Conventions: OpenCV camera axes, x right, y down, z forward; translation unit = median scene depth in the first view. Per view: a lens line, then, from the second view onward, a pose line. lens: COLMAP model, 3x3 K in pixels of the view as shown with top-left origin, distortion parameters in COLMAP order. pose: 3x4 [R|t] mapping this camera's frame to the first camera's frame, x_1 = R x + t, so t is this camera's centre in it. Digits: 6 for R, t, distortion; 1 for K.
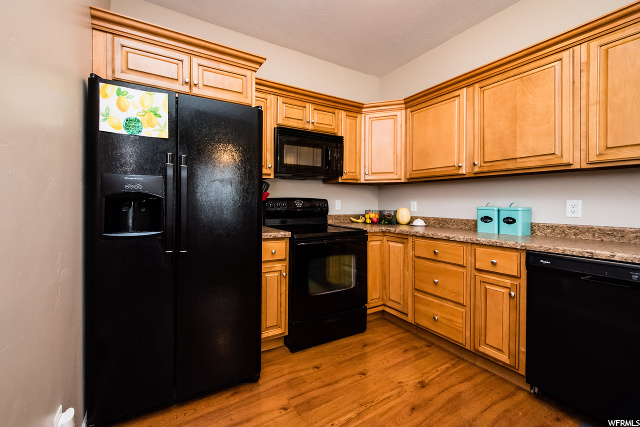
lens RADIAL K [[237.6, 0, 287.5], [0, 237.6, 204.8], [0, 0, 1]] dist [0.018415, -0.000054]
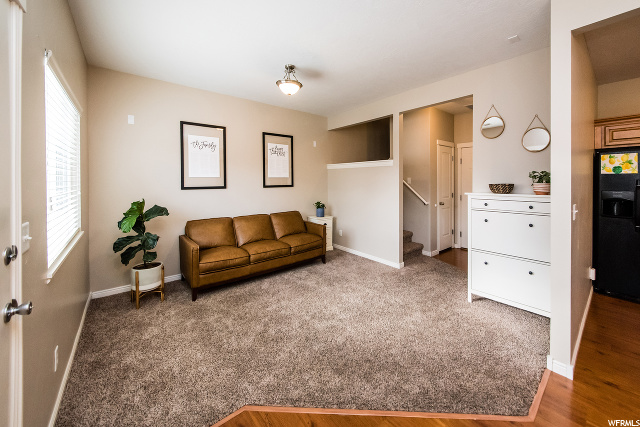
lens RADIAL K [[252.2, 0, 322.6], [0, 252.2, 180.6], [0, 0, 1]] dist [0.003970, -0.003196]
pose [[0.195365, 0.003821, -0.980723, 0.698711], [-0.005375, 0.999982, 0.002826, -0.122082], [0.980716, 0.004719, 0.195382, -1.329810]]
